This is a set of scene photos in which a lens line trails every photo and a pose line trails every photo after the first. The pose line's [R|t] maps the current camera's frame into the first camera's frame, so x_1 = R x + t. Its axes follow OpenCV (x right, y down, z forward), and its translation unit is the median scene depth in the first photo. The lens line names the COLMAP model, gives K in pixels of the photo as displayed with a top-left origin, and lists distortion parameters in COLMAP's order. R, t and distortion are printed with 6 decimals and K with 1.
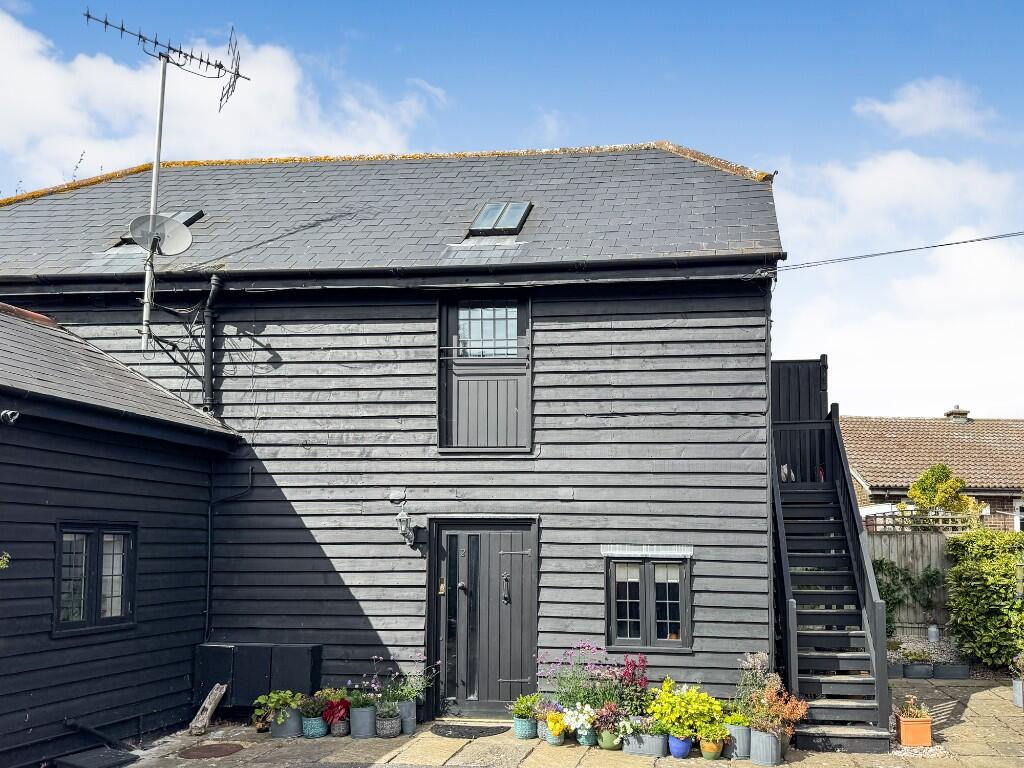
lens RADIAL K [[1397.3, 0, 518.0], [0, 1397.3, 378.7], [0, 0, 1]] dist [-0.028775, 0.000000]
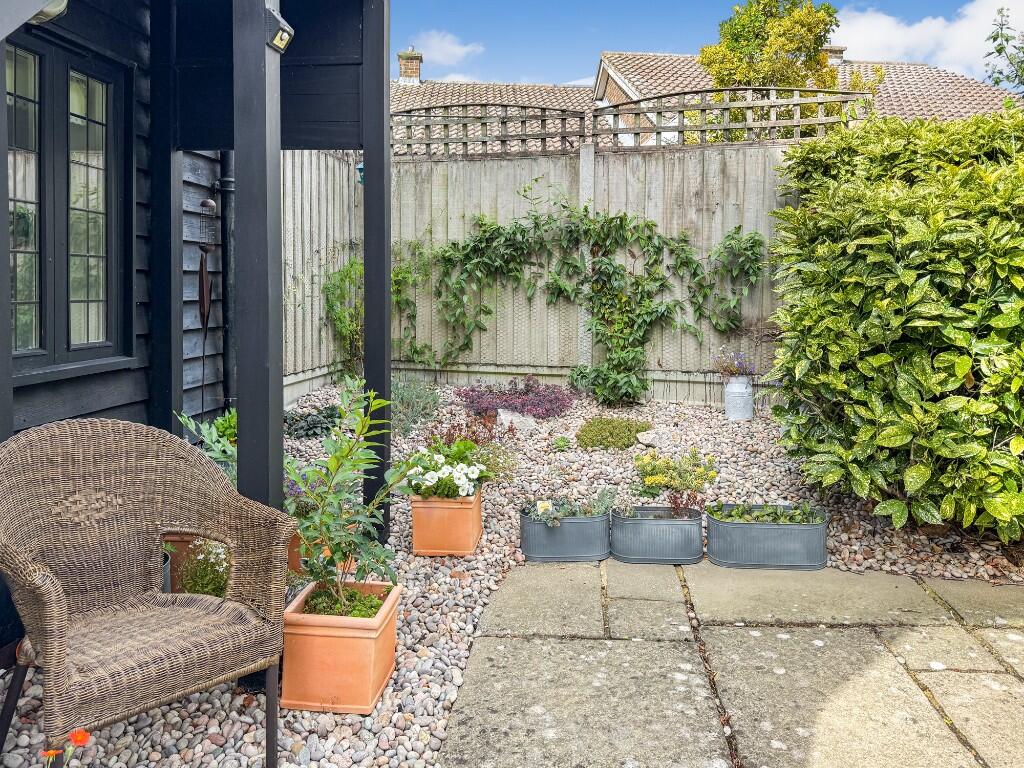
lens RADIAL K [[1397.3, 0, 506.9], [0, 1397.3, 383.7], [0, 0, 1]] dist [-0.028775, 0.000000]
pose [[0.996307, -0.001900, 0.085836, 0.215609], [-0.014213, 0.982312, 0.186712, 0.115031], [-0.084673, -0.187242, 0.978658, 0.672515]]
